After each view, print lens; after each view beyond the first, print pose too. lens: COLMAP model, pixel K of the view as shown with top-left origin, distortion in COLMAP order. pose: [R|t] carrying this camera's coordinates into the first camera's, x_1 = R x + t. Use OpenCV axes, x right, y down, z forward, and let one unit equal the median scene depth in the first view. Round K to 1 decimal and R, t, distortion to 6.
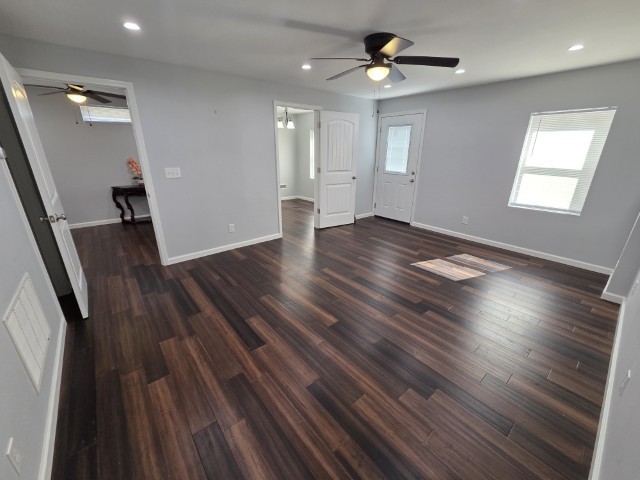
lens RADIAL K [[260.2, 0, 319.8], [0, 260.2, 242.1], [0, 0, 1]] dist [0.003243, -0.001324]
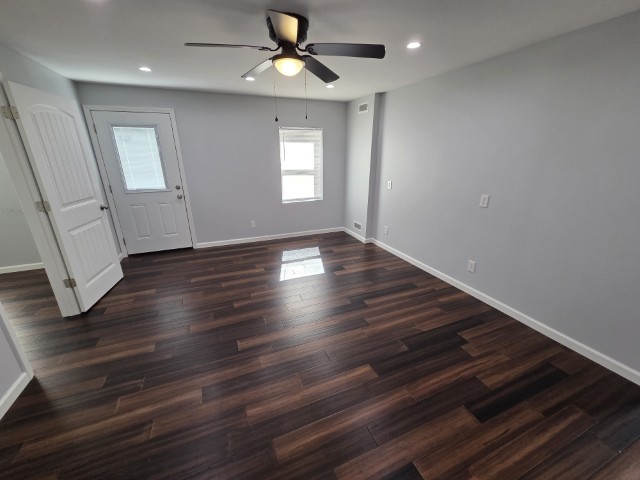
lens RADIAL K [[260.2, 0, 320.5], [0, 260.2, 241.0], [0, 0, 1]] dist [0.003243, -0.001324]
pose [[0.297155, -0.314885, 0.901413, -0.430571], [0.329401, 0.919907, 0.212757, -0.210033], [-0.896211, 0.233705, 0.377079, 0.516551]]
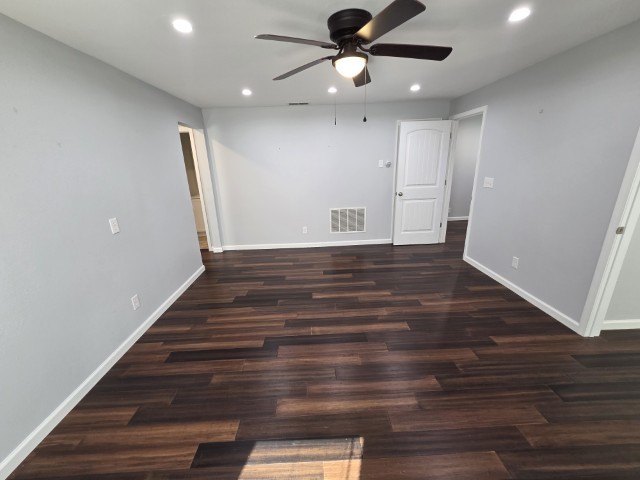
lens RADIAL K [[260.2, 0, 320.0], [0, 260.2, 240.2], [0, 0, 1]] dist [0.003243, -0.001324]
pose [[-0.615296, 0.245938, -0.748950, 0.664169], [-0.238003, 0.847790, 0.473926, -0.392235], [0.751509, 0.469857, -0.463108, 1.053043]]
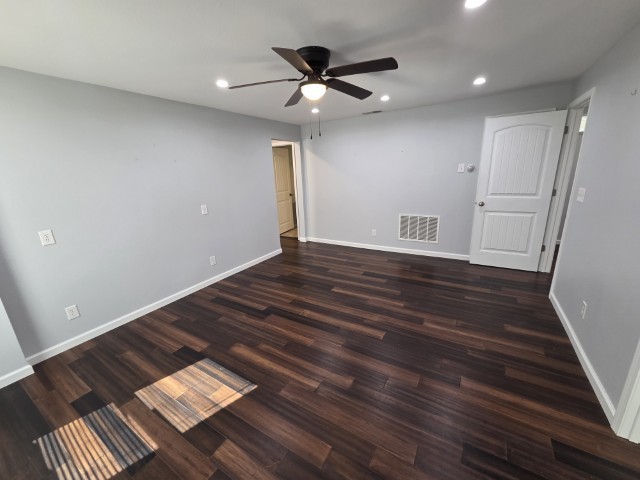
lens RADIAL K [[260.2, 0, 319.1], [0, 260.2, 239.8], [0, 0, 1]] dist [0.003243, -0.001324]
pose [[-0.946608, 0.118959, -0.299635, 0.372796], [-0.071418, 0.828959, 0.554730, -0.504252], [0.314375, 0.546512, -0.776204, 1.370932]]
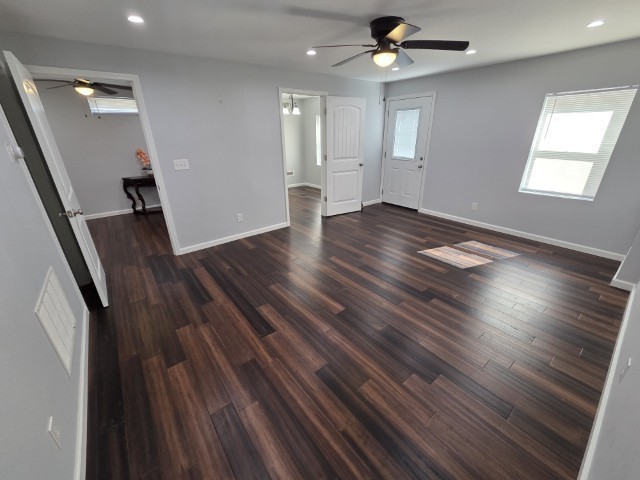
lens RADIAL K [[260.2, 0, 319.7], [0, 260.2, 241.7], [0, 0, 1]] dist [0.003243, -0.001324]
pose [[0.999506, -0.009615, -0.029914, 0.002595], [0.011214, 0.998492, 0.053743, -0.013637], [0.029352, -0.054052, 0.998107, -0.012115]]
